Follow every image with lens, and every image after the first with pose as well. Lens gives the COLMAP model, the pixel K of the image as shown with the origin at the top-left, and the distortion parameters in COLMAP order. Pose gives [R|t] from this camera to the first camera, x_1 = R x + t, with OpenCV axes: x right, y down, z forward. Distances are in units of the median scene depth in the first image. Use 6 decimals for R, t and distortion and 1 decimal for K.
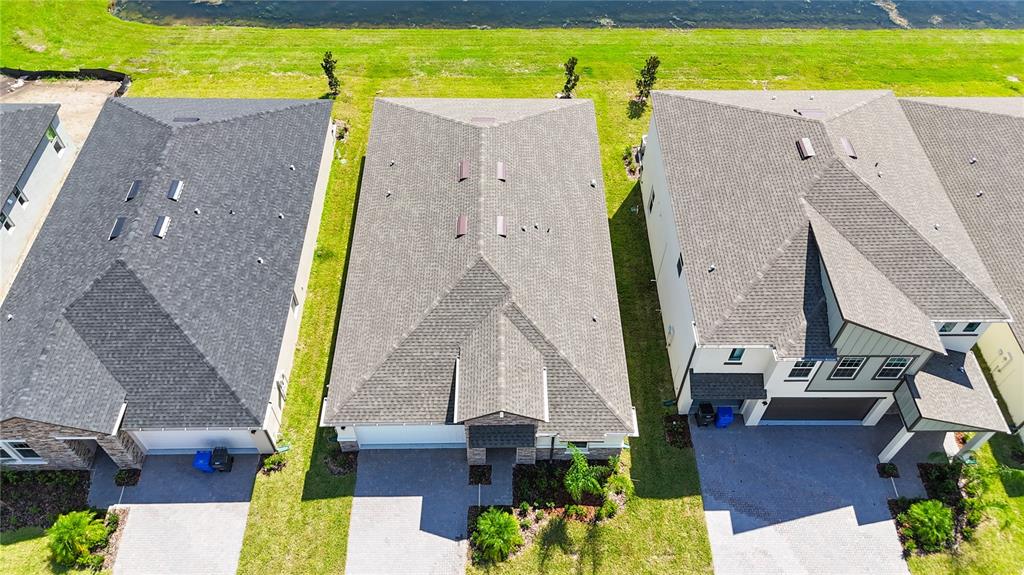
lens RADIAL K [[747.8, 0, 528.8], [0, 747.8, 286.7], [0, 0, 1]] dist [0.079543, -0.084022]
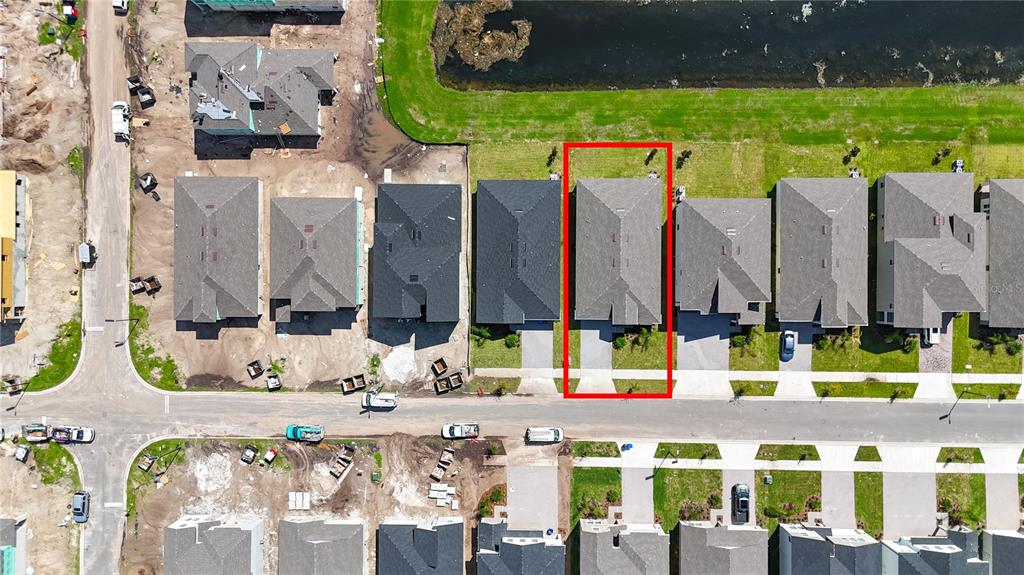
lens RADIAL K [[747.8, 0, 528.8], [0, 747.8, 286.7], [0, 0, 1]] dist [0.079543, -0.084022]
pose [[0.999105, 0.030165, -0.029668, -0.383409], [-0.005169, 0.782984, 0.622021, -2.136077], [0.041993, -0.621310, 0.782439, -1.711422]]
